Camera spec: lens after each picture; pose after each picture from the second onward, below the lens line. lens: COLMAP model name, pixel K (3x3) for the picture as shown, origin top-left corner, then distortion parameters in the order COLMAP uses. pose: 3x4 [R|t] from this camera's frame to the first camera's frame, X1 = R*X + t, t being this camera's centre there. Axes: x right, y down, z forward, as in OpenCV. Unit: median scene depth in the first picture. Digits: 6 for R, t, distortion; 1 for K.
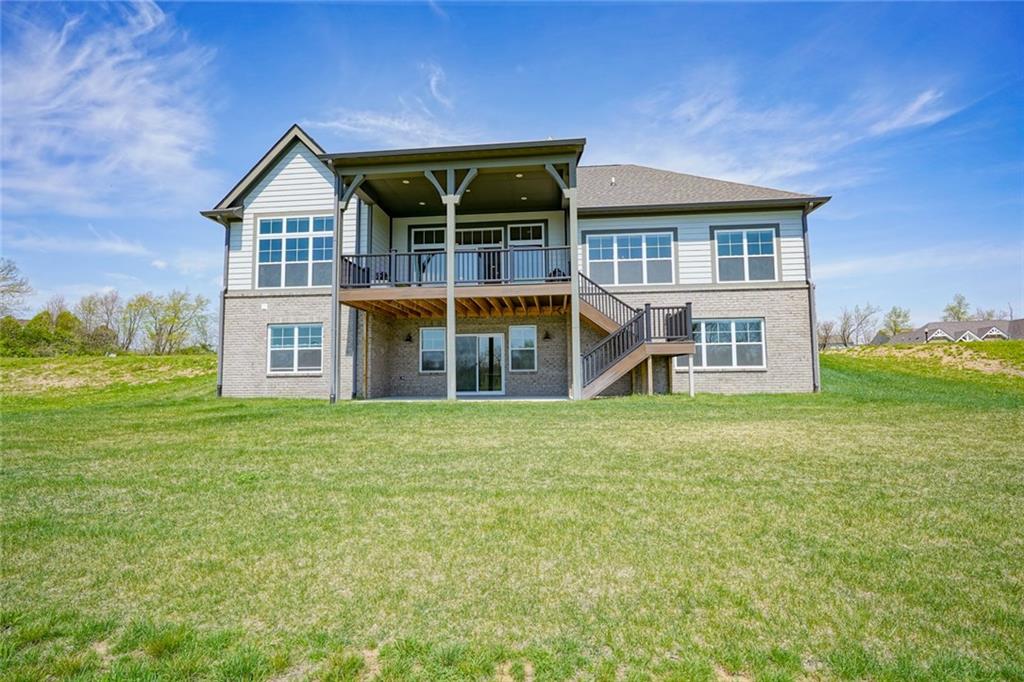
lens RADIAL K [[456.3, 0, 512.0], [0, 456.3, 340.2], [0, 0, 1]] dist [0.002256, 0.001036]
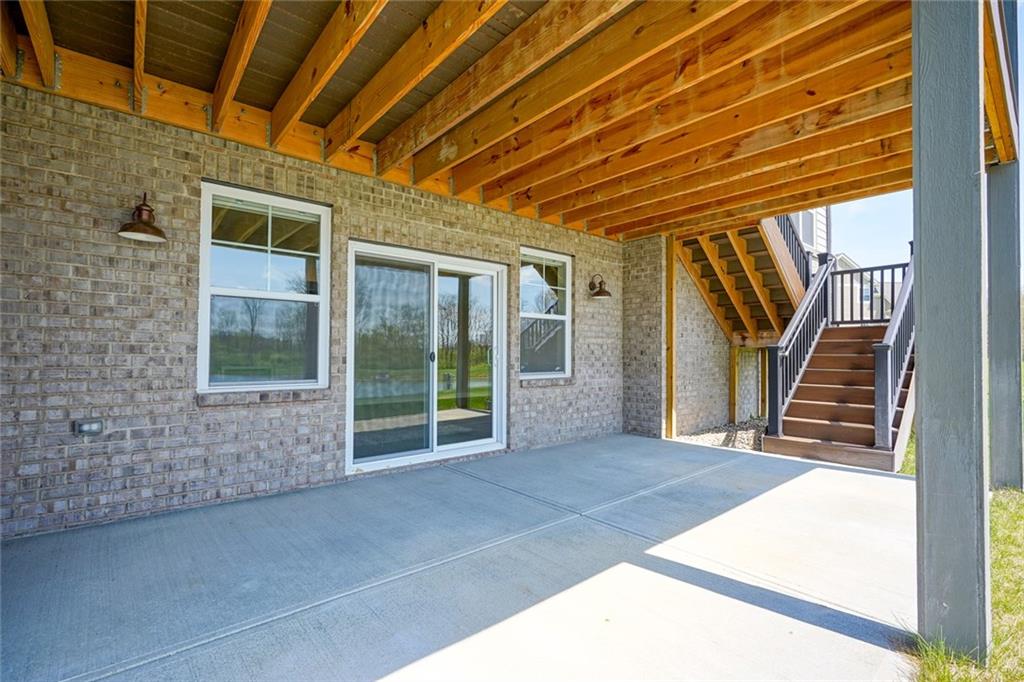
lens RADIAL K [[456.3, 0, 511.3], [0, 456.3, 345.5], [0, 0, 1]] dist [0.002256, 0.001036]
pose [[0.705420, 0.027838, 0.708243, -0.250420], [-0.066792, 0.997393, 0.027322, 0.033666], [-0.705636, -0.066578, 0.705440, 0.750112]]
